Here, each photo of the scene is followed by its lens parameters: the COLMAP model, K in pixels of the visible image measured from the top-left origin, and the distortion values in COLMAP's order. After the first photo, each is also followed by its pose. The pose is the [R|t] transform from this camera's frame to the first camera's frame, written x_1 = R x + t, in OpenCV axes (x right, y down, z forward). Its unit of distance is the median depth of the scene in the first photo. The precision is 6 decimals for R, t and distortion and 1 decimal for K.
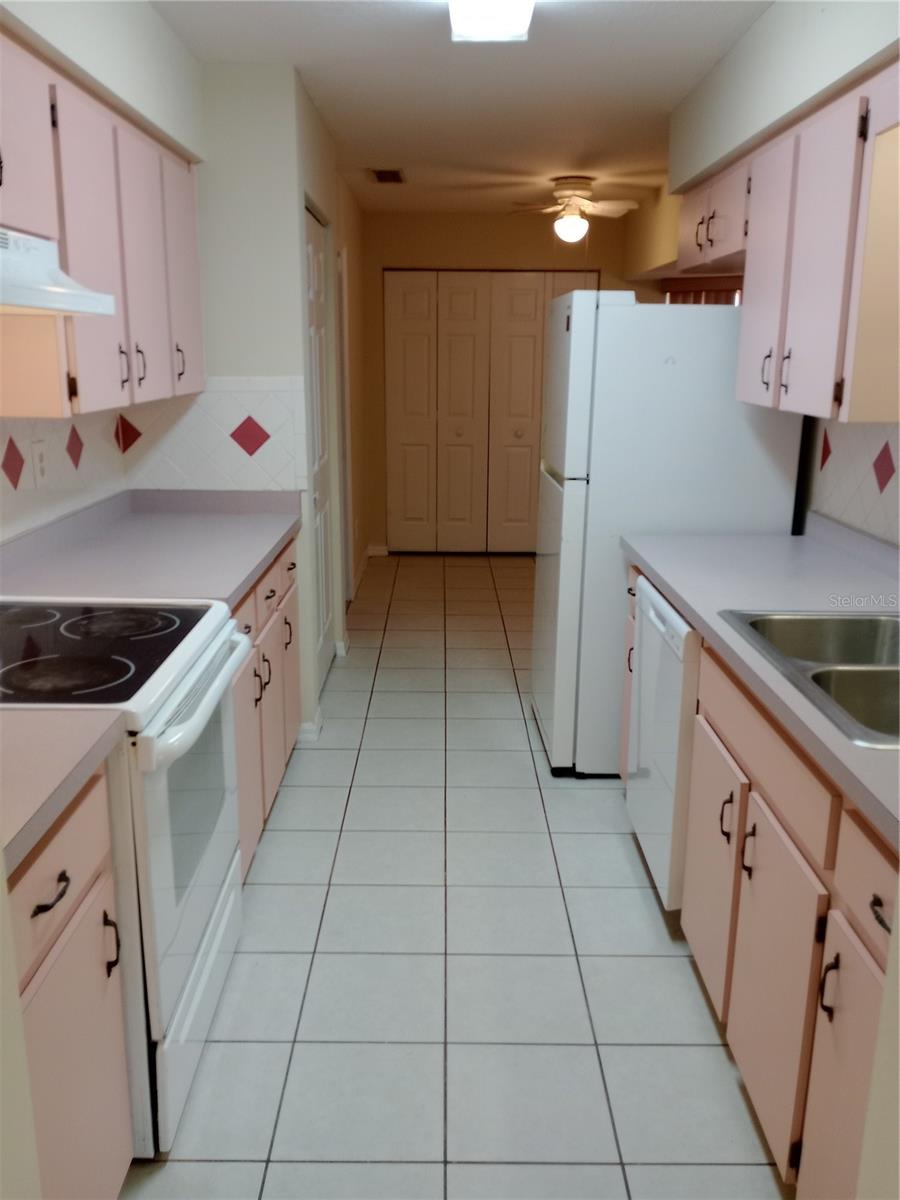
lens RADIAL K [[993.9, 0, 446.5], [0, 993.9, 604.9], [0, 0, 1]] dist [0.049463, -0.087464]
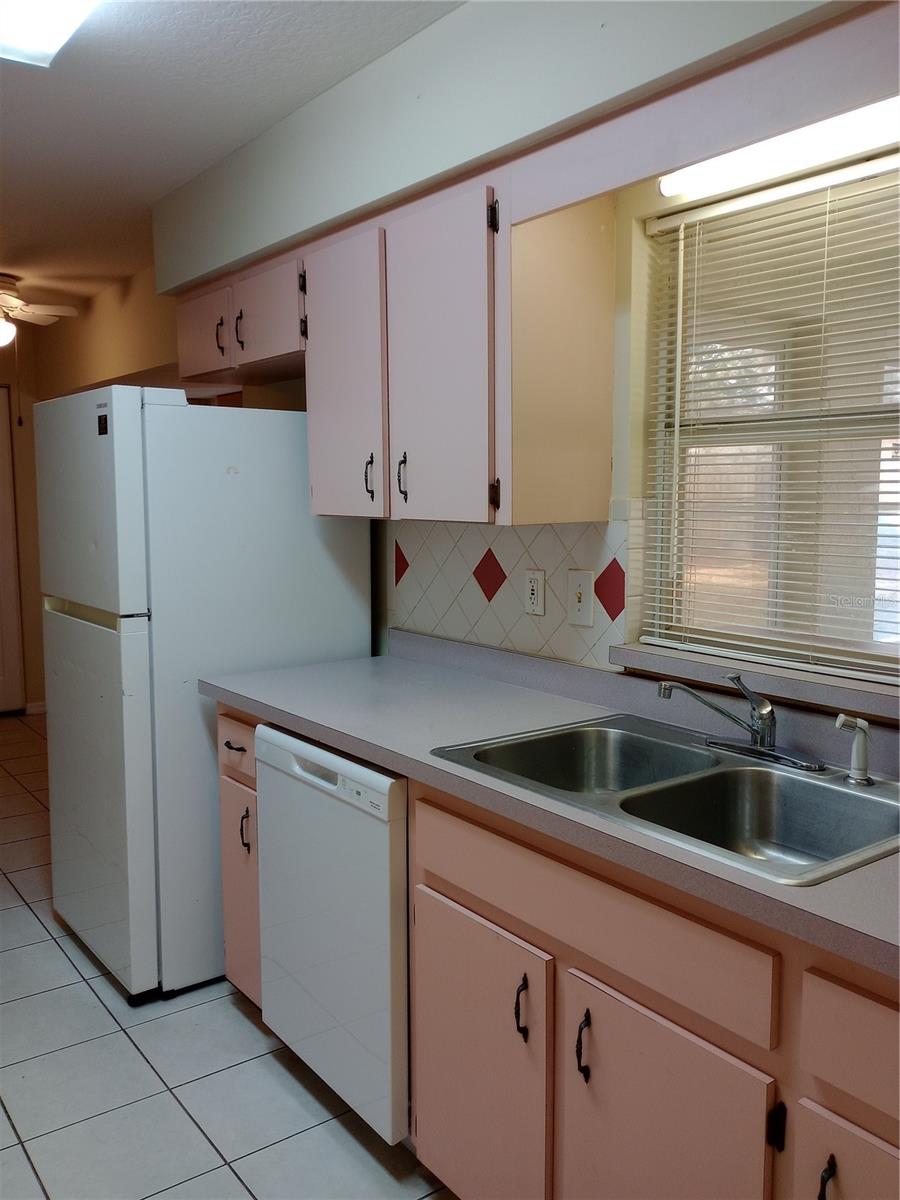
lens RADIAL K [[993.9, 0, 450.3], [0, 993.9, 600.7], [0, 0, 1]] dist [0.049463, -0.087464]
pose [[0.802784, -0.075226, 0.591506, -0.141111], [0.155912, 0.983979, -0.086462, -0.031748], [-0.575526, 0.161634, 0.801651, 0.225585]]
